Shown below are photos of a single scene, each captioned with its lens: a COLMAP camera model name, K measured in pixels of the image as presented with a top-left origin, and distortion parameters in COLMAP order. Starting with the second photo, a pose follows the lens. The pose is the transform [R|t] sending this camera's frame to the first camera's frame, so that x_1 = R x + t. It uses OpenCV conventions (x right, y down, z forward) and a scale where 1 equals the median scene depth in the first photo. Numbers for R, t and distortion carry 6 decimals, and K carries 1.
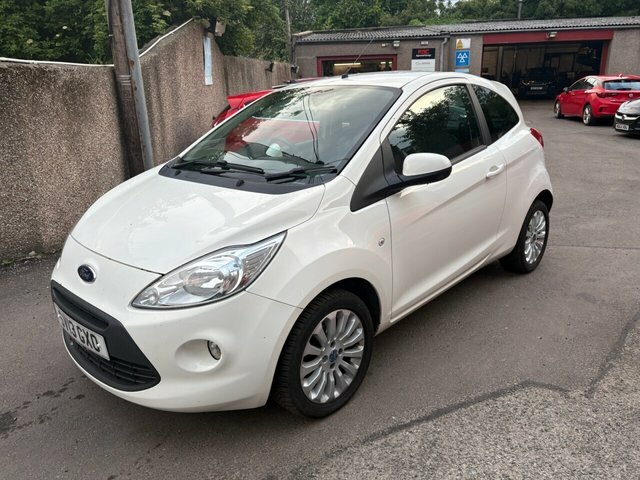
lens RADIAL K [[490.6, 0, 321.0], [0, 490.6, 243.1], [0, 0, 1]] dist [0.043547, -0.048570]
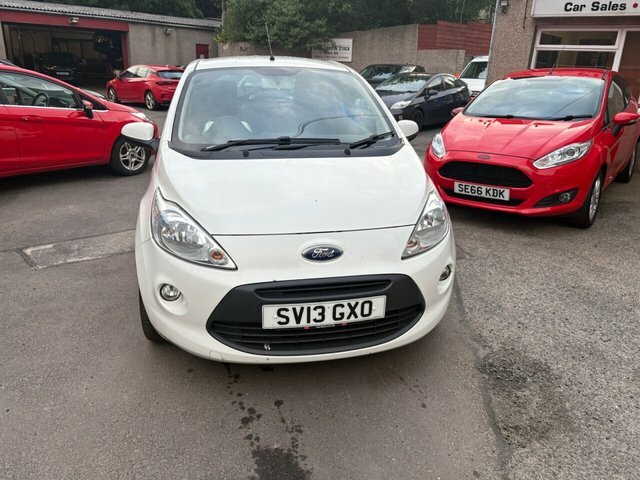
lens RADIAL K [[490.6, 0, 321.0], [0, 490.6, 243.1], [0, 0, 1]] dist [0.043547, -0.048570]
pose [[0.563857, -0.231936, 0.792636, -0.178411], [0.213393, 0.968080, 0.131472, -0.012524], [-0.797828, 0.095012, 0.595352, 0.060299]]
